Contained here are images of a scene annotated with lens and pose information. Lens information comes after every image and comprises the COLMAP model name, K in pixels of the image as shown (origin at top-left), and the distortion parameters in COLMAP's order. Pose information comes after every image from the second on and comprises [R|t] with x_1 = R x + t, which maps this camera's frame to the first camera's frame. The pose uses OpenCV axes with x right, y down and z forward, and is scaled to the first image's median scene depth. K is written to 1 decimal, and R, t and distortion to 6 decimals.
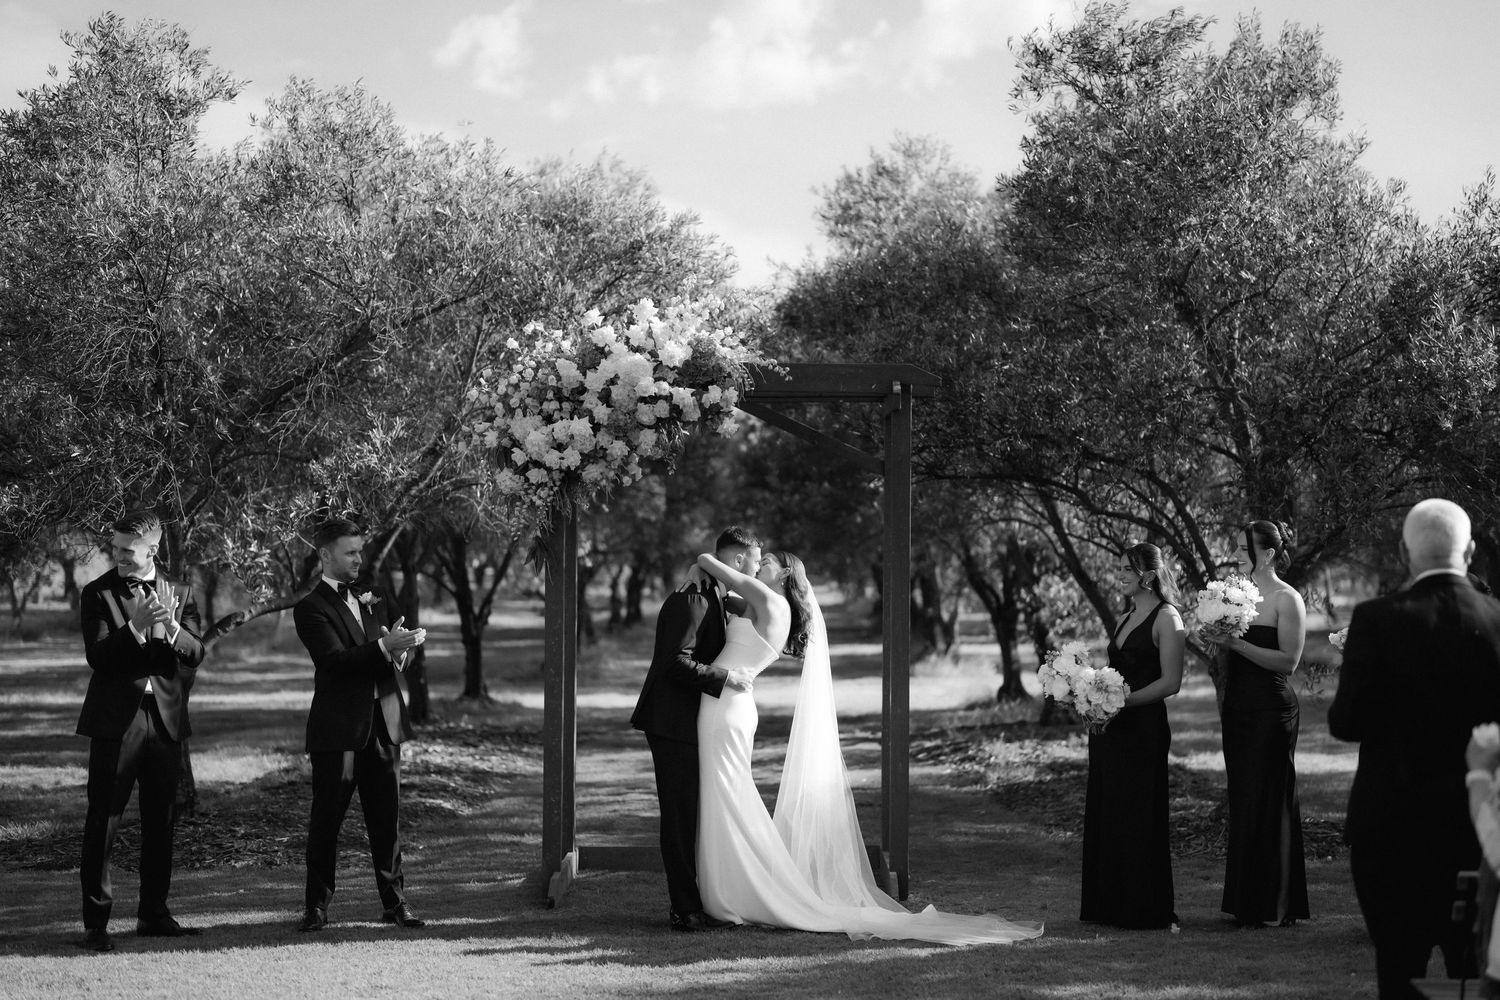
lens RADIAL K [[2124.4, 0, 754.2], [0, 2124.4, 524.4], [0, 0, 1]] dist [-0.036414, 0.312679]
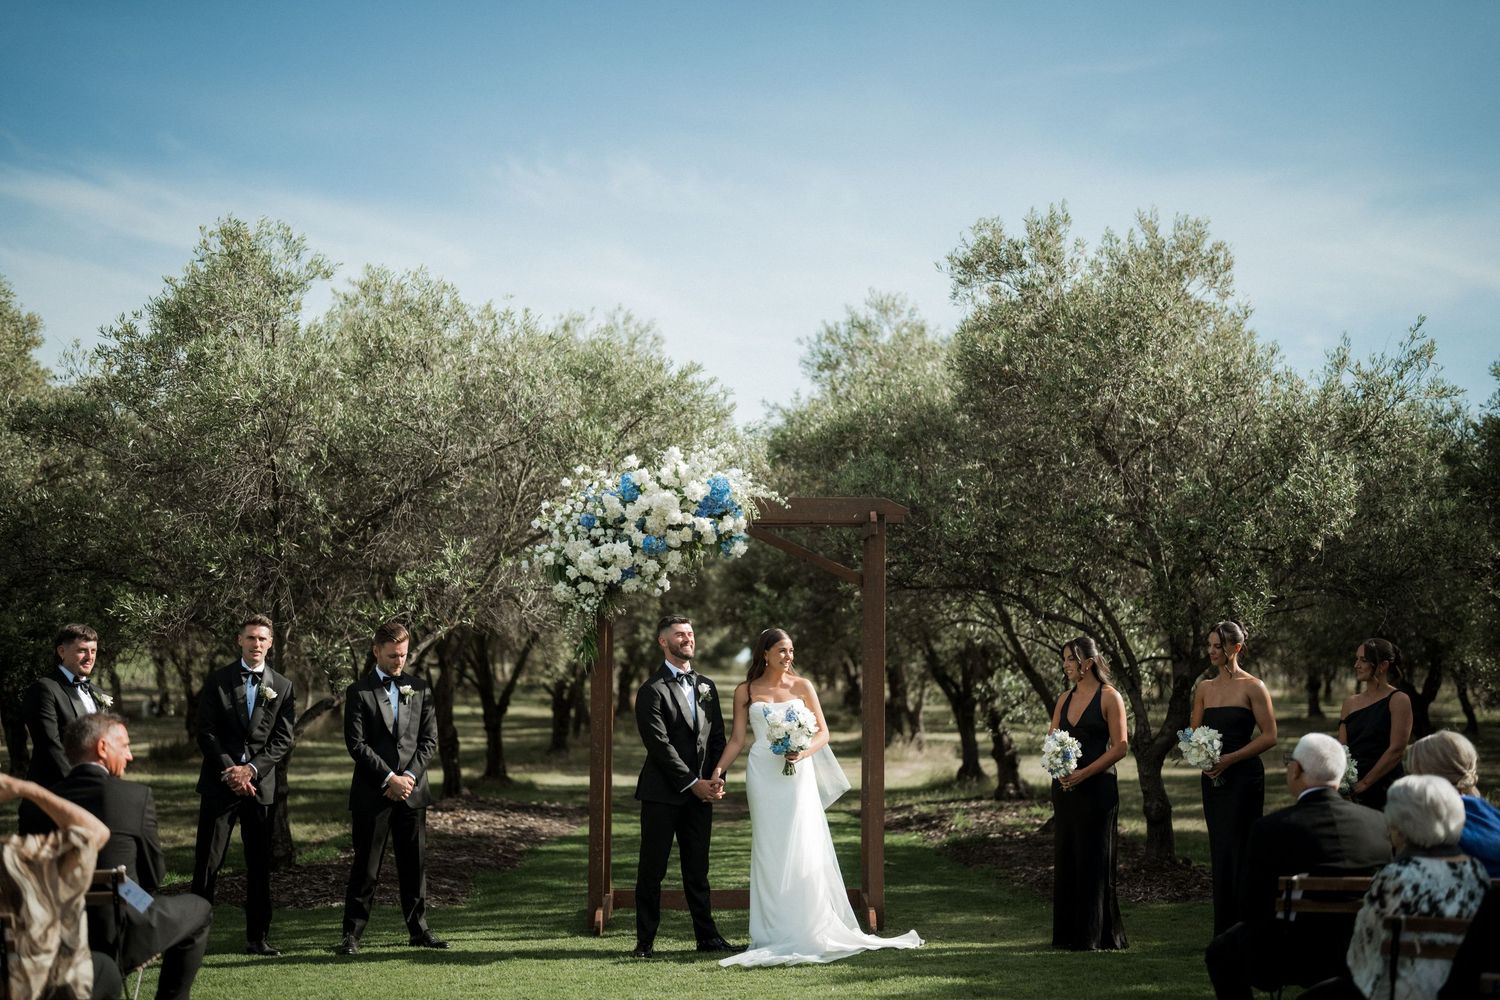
lens RADIAL K [[2017.4, 0, 752.6], [0, 2017.4, 518.8], [0, 0, 1]] dist [-0.084608, 0.003403]
pose [[0.999926, -0.000100, 0.012177, -0.018552], [0.000723, 0.998691, -0.051143, -0.002742], [-0.012155, 0.051148, 0.998617, -0.185070]]
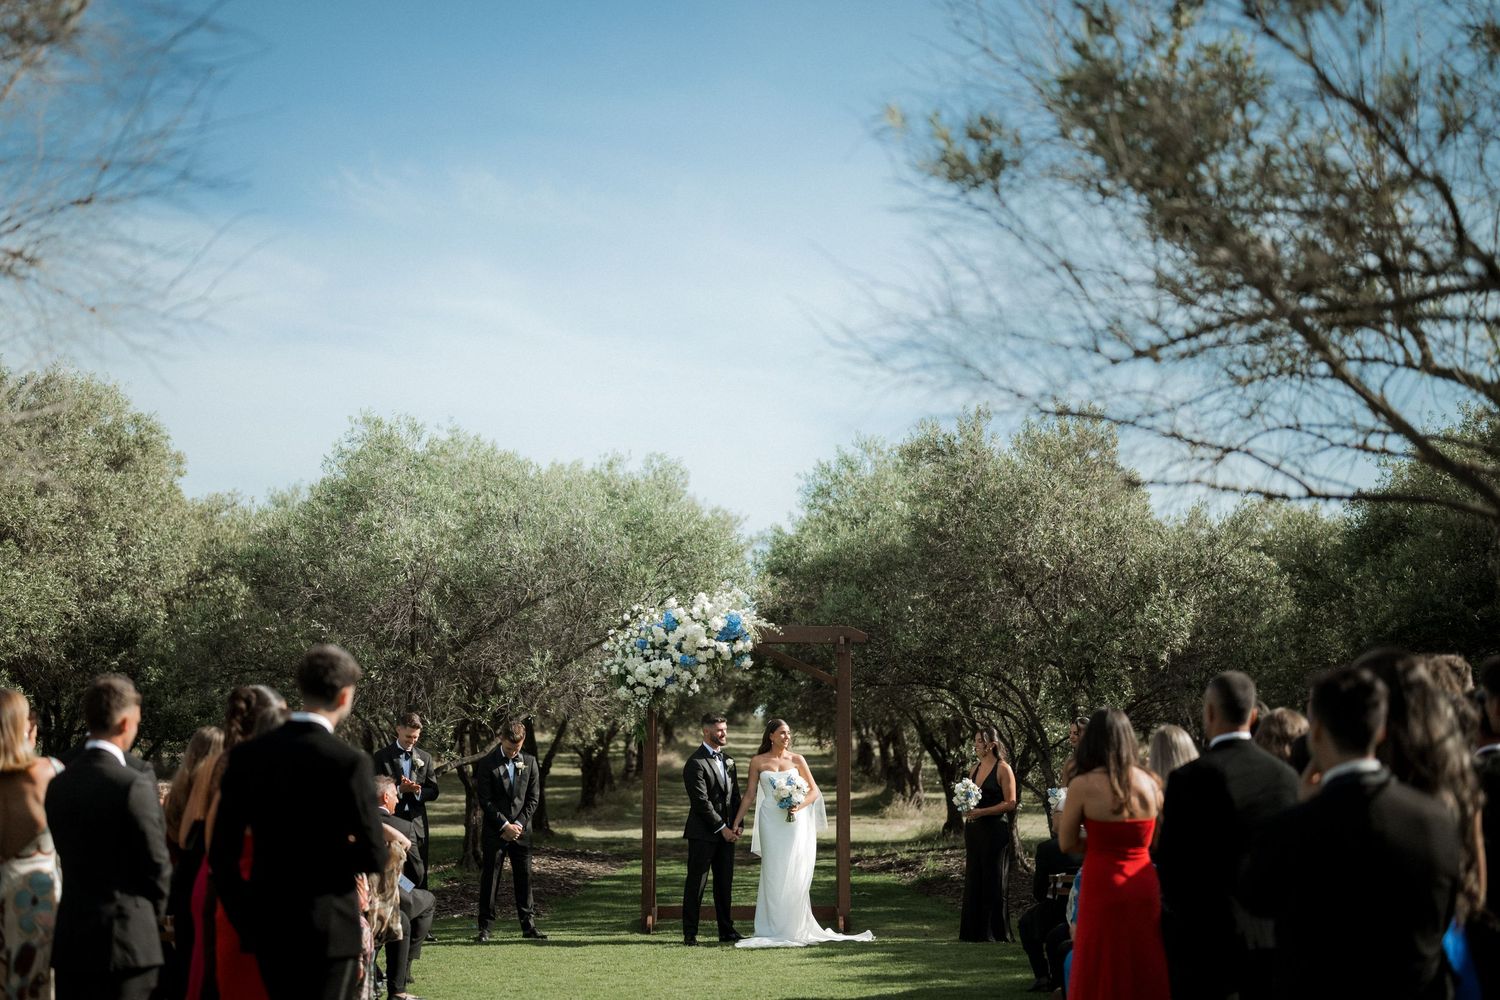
lens RADIAL K [[2187.7, 0, 750.0], [0, 2187.7, 500.0], [0, 0, 1]] dist [-0.079432, 0.010760]
pose [[0.999997, 0.000504, 0.002589, -0.014608], [-0.000301, 0.996955, -0.077976, -0.039059], [-0.002620, 0.077975, 0.996952, -0.838524]]
